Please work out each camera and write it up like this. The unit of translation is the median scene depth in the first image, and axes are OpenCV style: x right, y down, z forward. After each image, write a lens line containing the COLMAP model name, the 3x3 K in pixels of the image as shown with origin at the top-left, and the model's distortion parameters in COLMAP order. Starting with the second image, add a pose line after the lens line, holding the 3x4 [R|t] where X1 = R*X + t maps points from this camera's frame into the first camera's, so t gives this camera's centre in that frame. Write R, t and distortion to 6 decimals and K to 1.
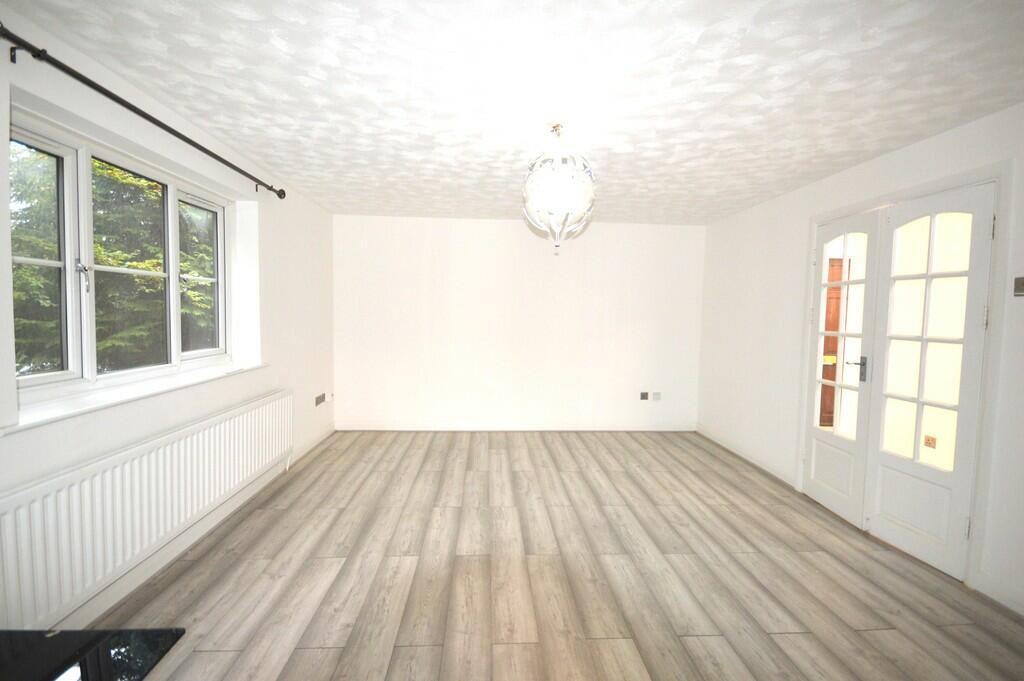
lens RADIAL K [[453.1, 0, 512.0], [0, 453.1, 340.5], [0, 0, 1]] dist [0.001166, 0.000110]
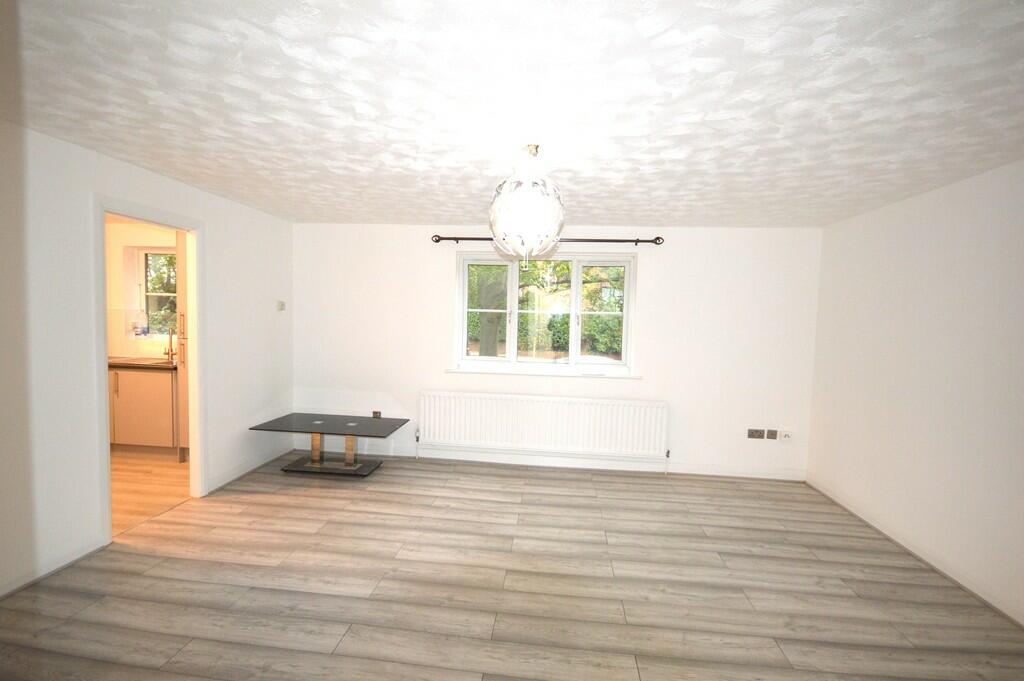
lens RADIAL K [[453.1, 0, 512.0], [0, 453.1, 340.5], [0, 0, 1]] dist [0.001166, 0.000110]
pose [[-0.145952, 0.034719, -0.988682, 0.926263], [-0.098417, 0.993917, 0.049432, -0.093864], [0.984384, 0.104518, -0.141648, 0.980278]]
